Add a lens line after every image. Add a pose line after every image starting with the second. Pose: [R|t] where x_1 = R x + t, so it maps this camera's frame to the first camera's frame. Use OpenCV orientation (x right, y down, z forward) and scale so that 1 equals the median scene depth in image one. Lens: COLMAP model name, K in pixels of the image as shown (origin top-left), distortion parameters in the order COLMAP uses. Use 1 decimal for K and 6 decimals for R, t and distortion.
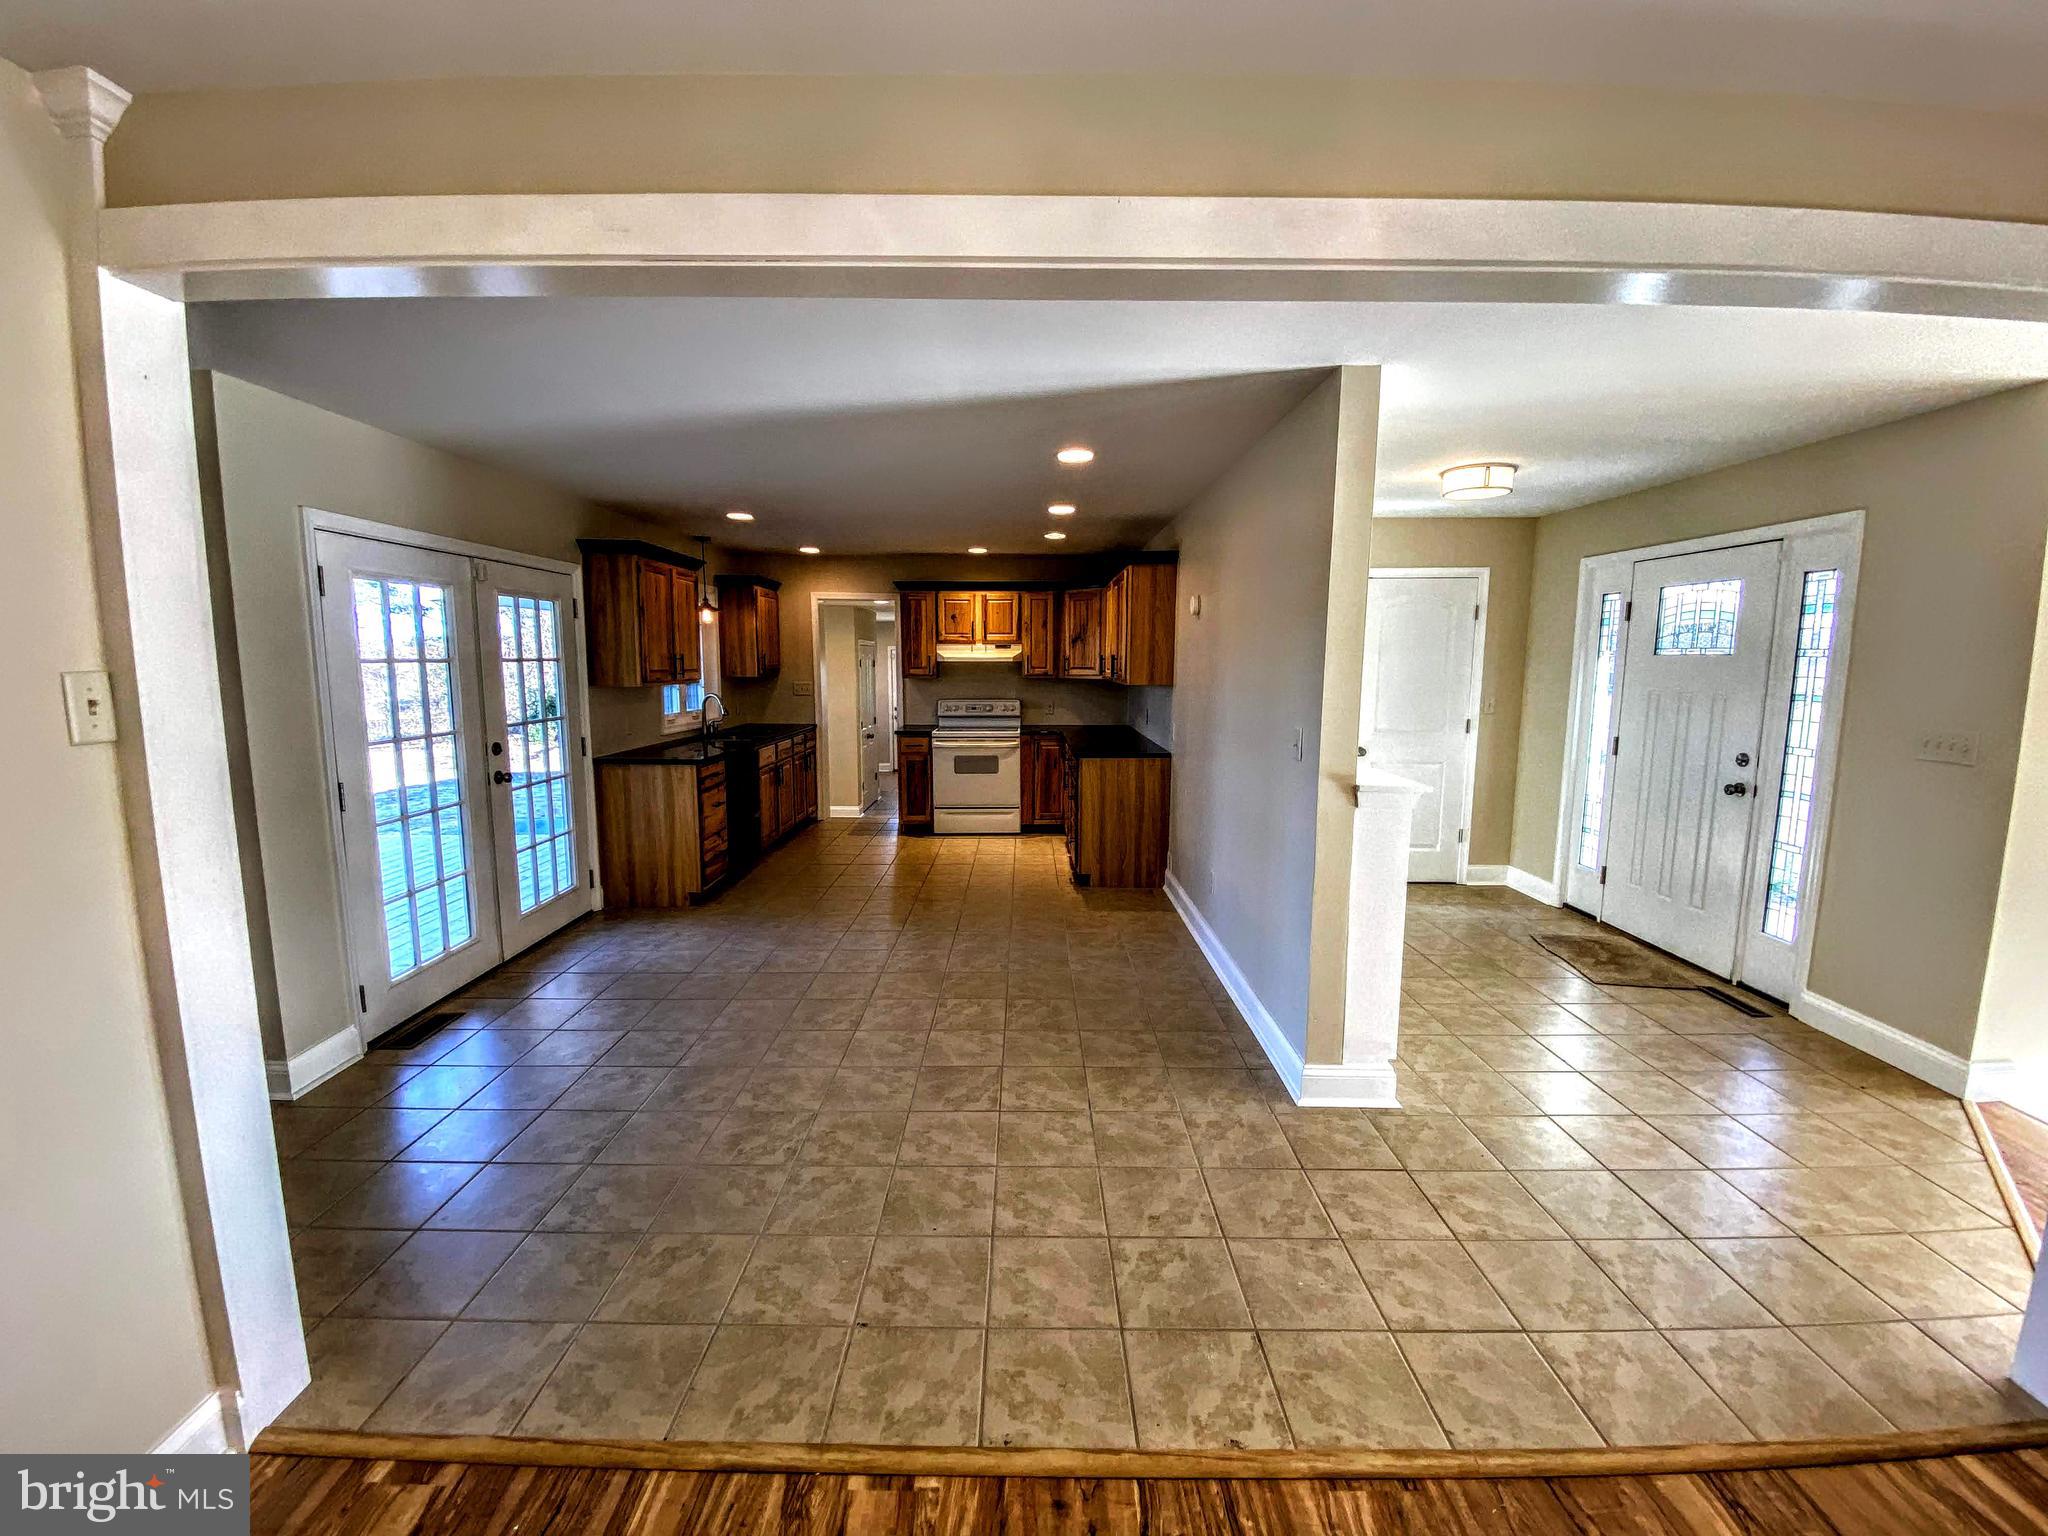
lens RADIAL K [[809.8, 0, 1024.0], [0, 809.8, 768.0], [0, 0, 1]] dist [-0.001289, -0.013900]
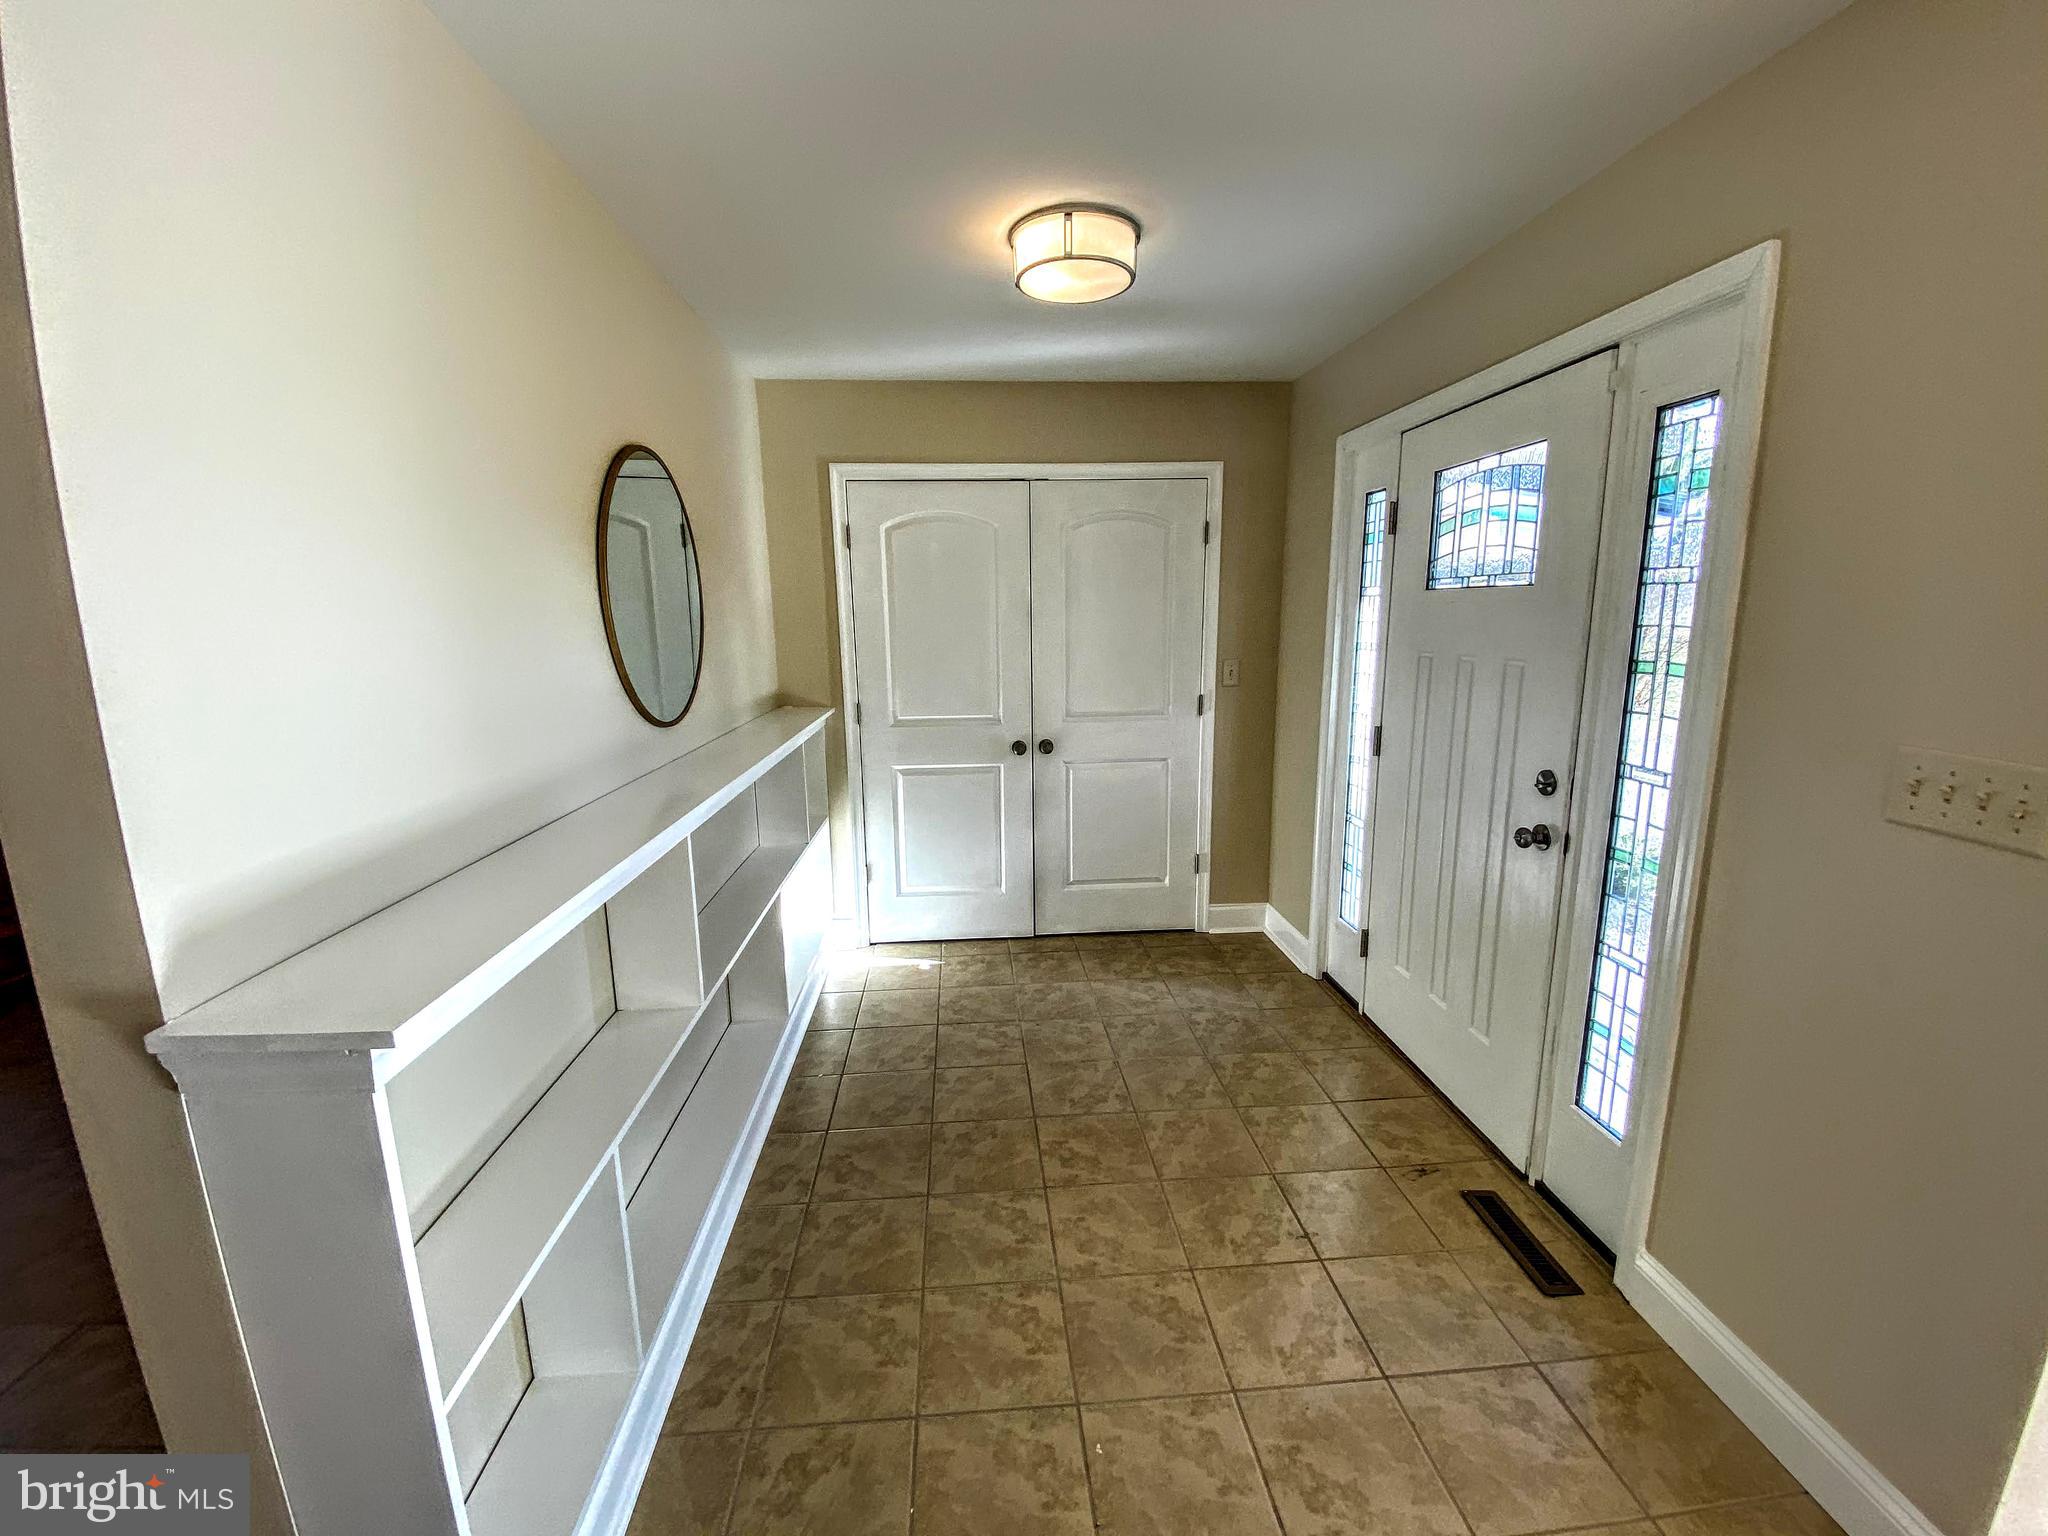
lens RADIAL K [[825.7, 0, 1018.4], [0, 825.7, 767.1], [0, 0, 1]] dist [0.019939, -0.019775]
pose [[0.996108, -0.031326, 0.082388, 0.465729], [0.026912, 0.998170, 0.054151, -0.056316], [-0.083933, -0.051723, 0.995128, 0.445286]]
